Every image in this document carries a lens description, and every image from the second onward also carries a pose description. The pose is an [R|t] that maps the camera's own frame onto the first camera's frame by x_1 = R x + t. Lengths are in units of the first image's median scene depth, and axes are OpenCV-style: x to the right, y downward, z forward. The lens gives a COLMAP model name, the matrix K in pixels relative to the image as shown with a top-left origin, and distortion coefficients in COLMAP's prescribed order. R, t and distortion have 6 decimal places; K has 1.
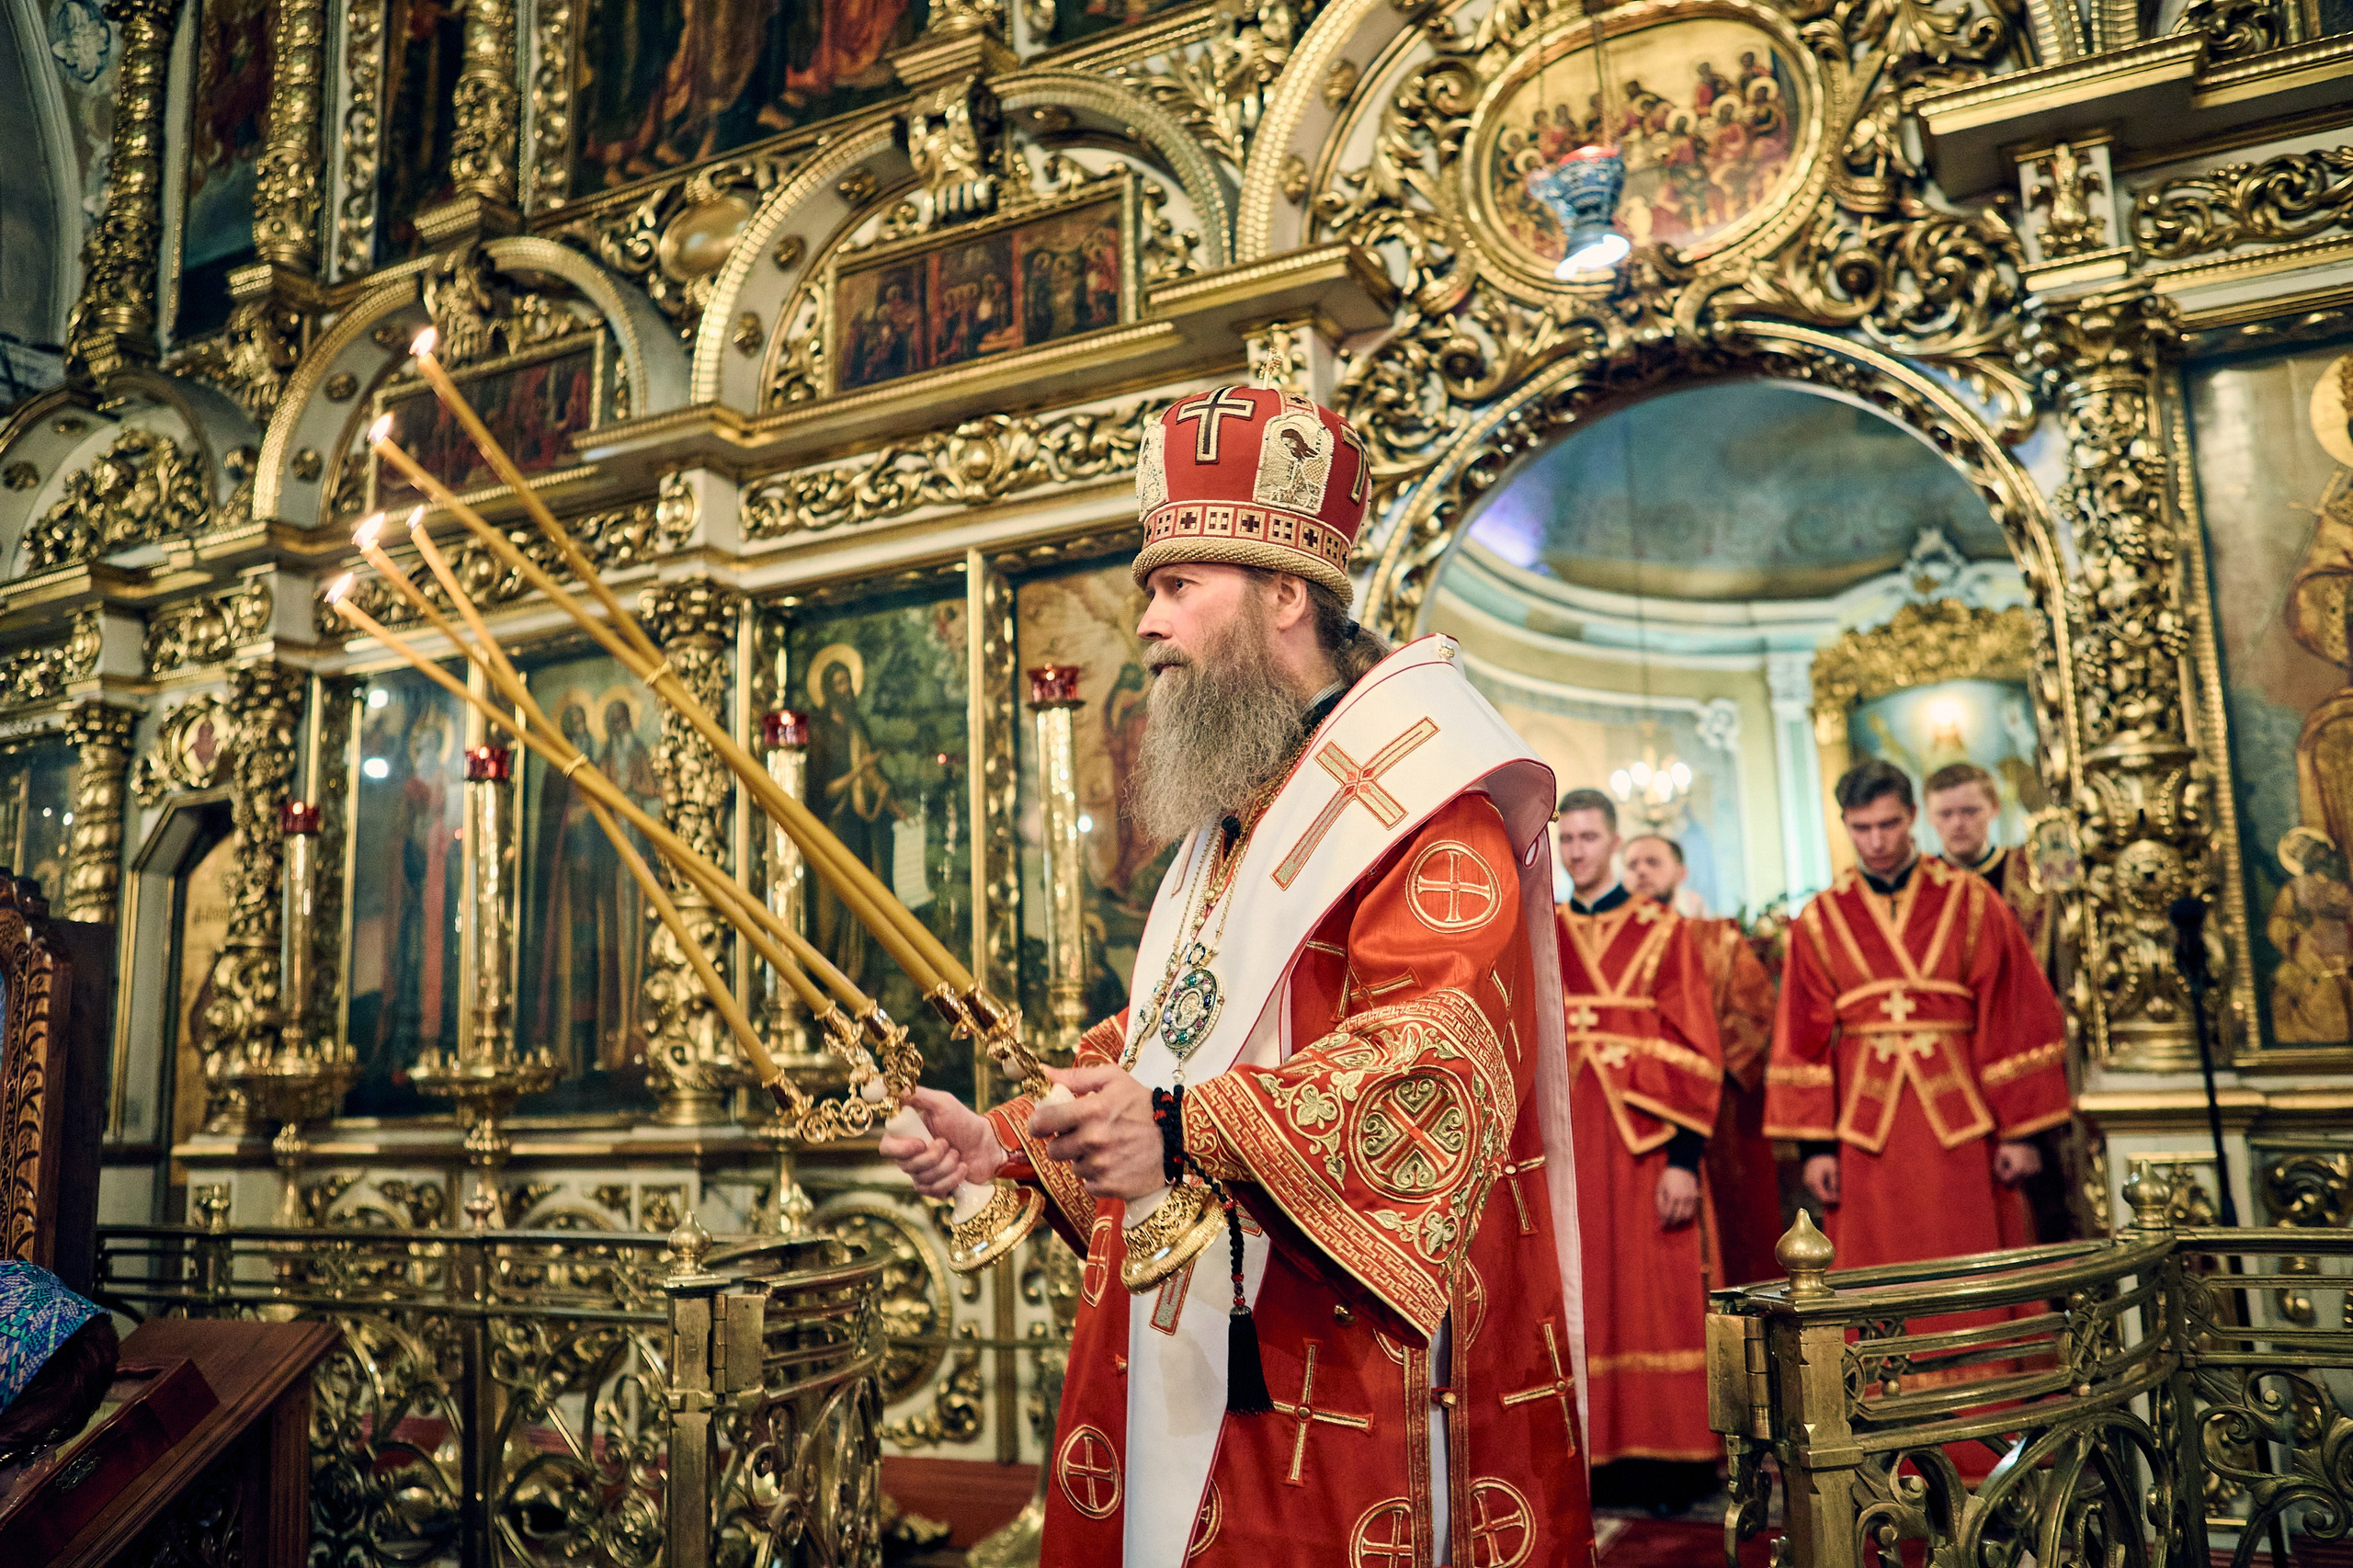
lens RADIAL K [[1946.8, 0, 1176.5], [0, 1946.8, 784.0], [0, 0, 1]] dist [-0.004916, -0.003571]
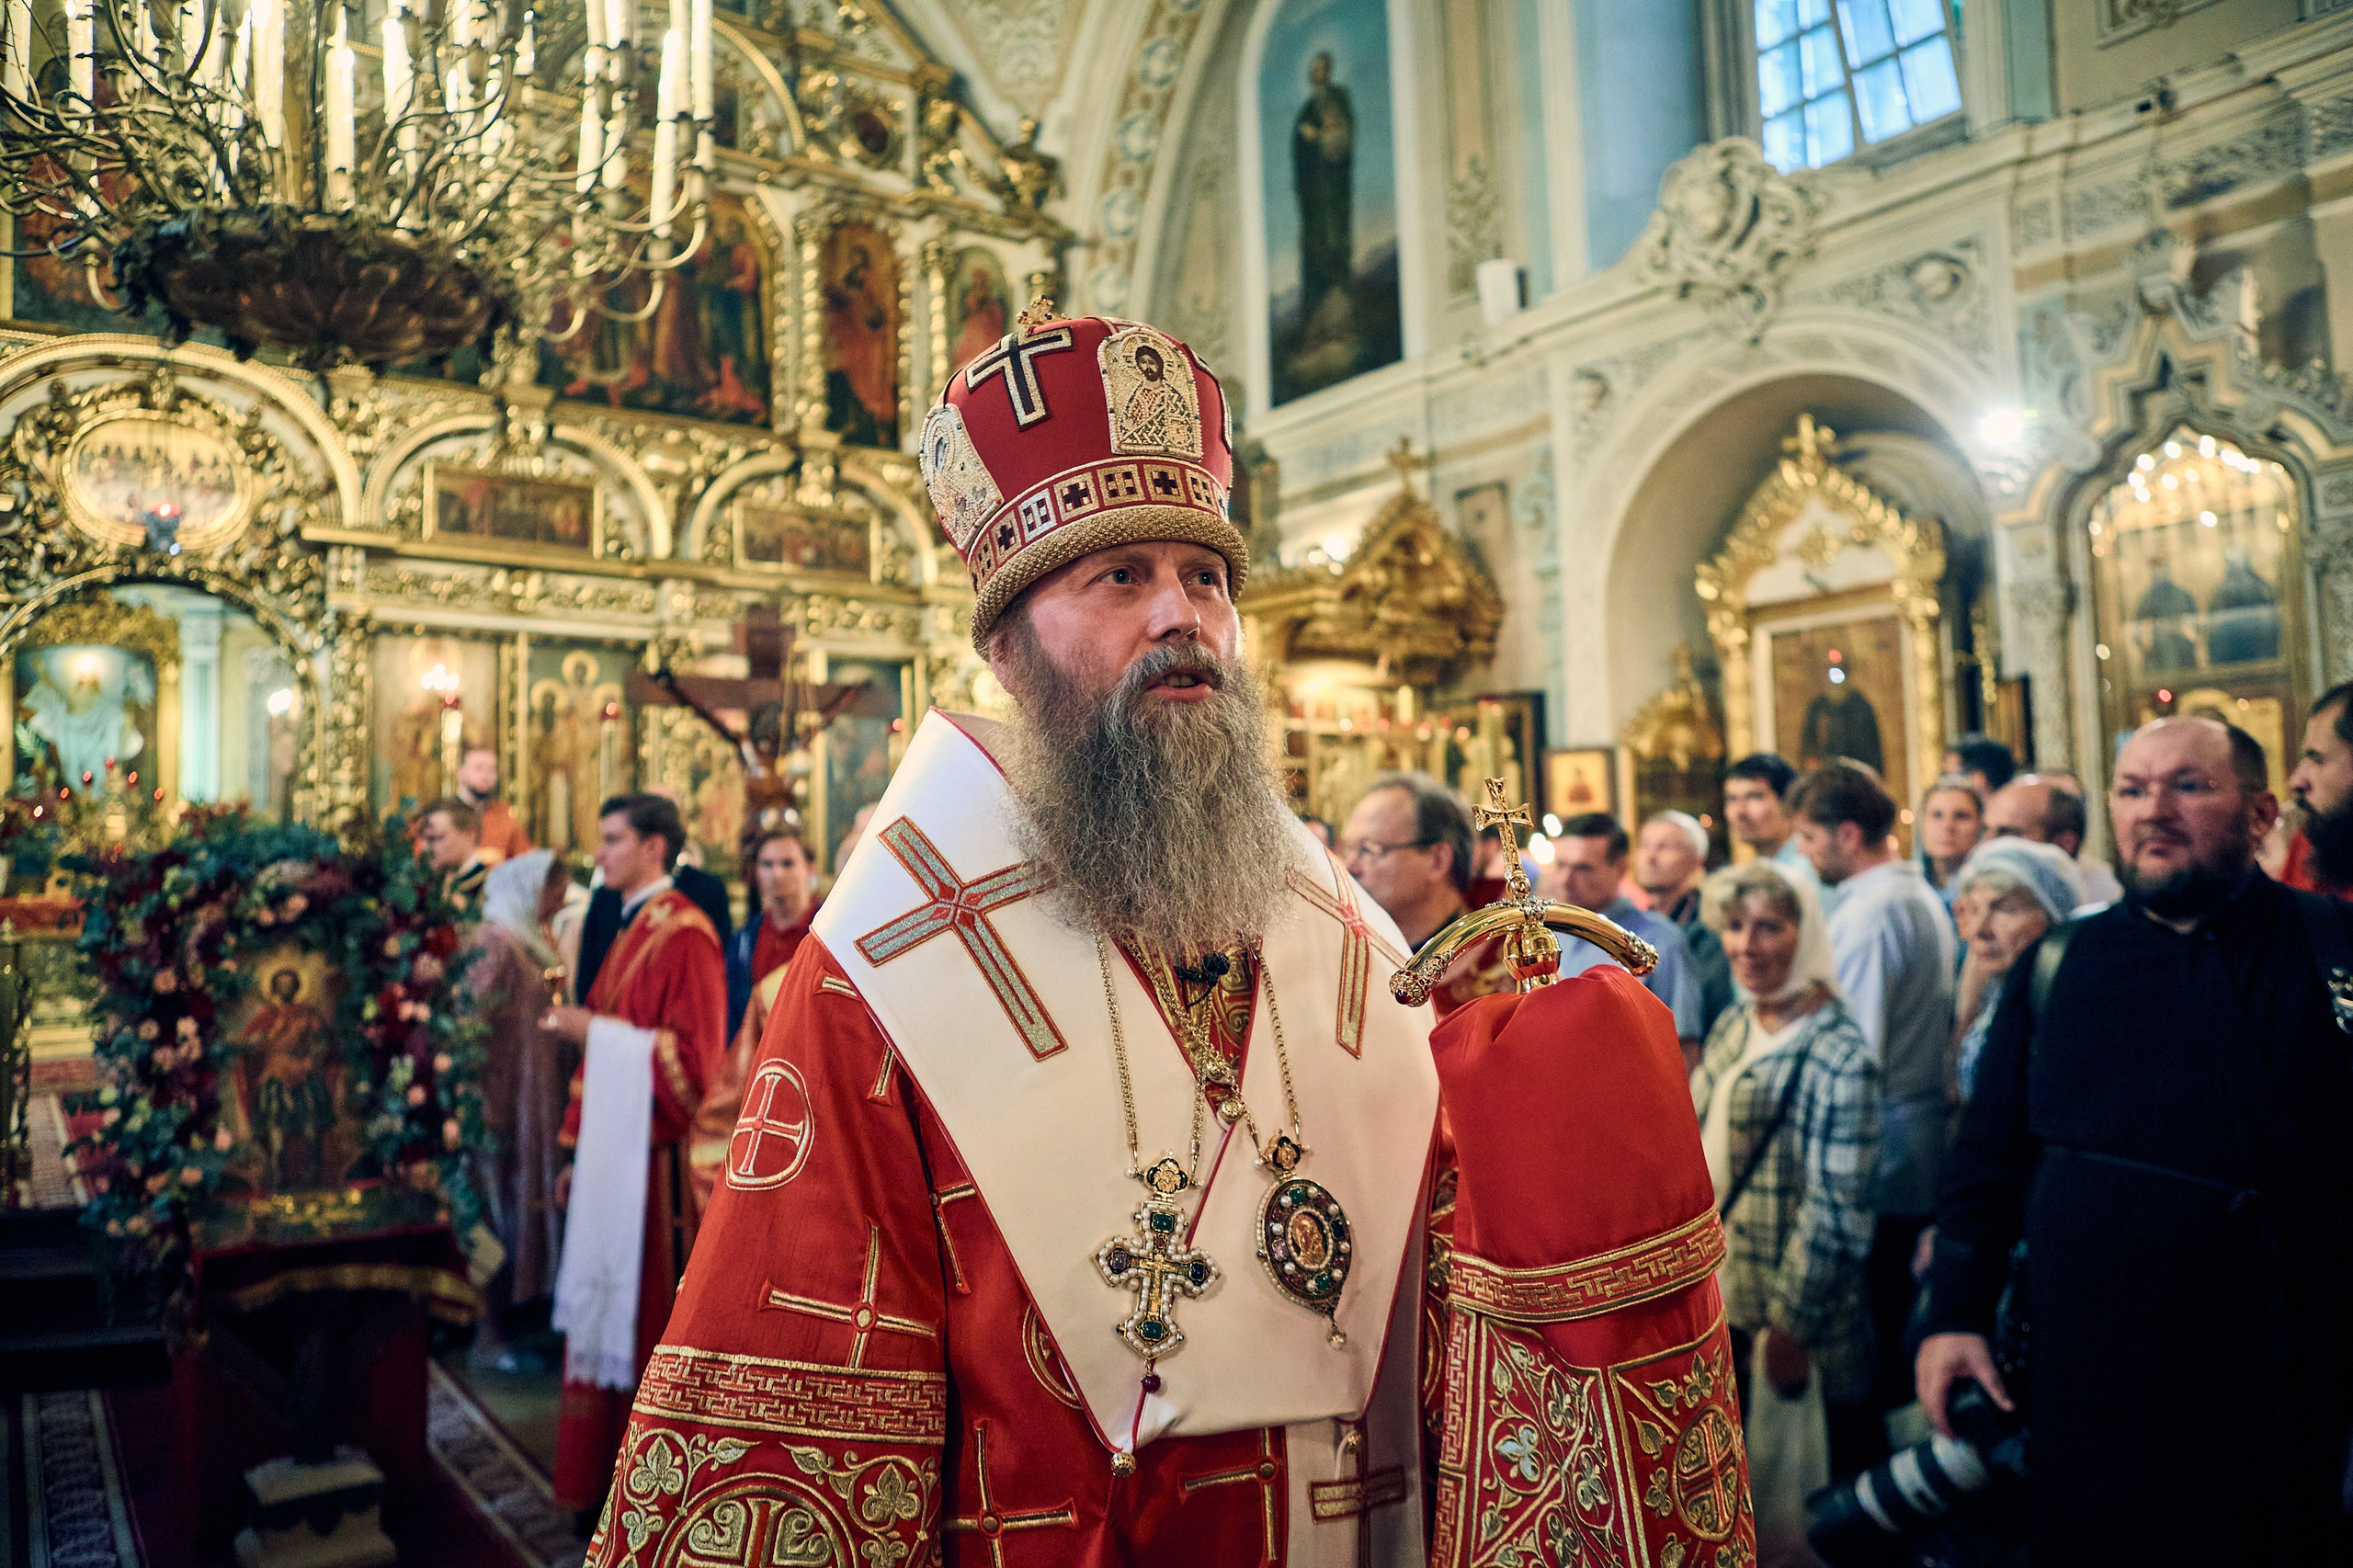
lens RADIAL K [[1607.5, 0, 1172.4], [0, 1607.5, 785.5], [0, 0, 1]] dist [-0.099014, 0.073627]
pose [[0.448766, 0.066869, 0.891144, -0.860188], [-0.135849, 0.990712, -0.005929, -0.132296], [-0.883263, -0.118400, 0.453682, -0.939191]]
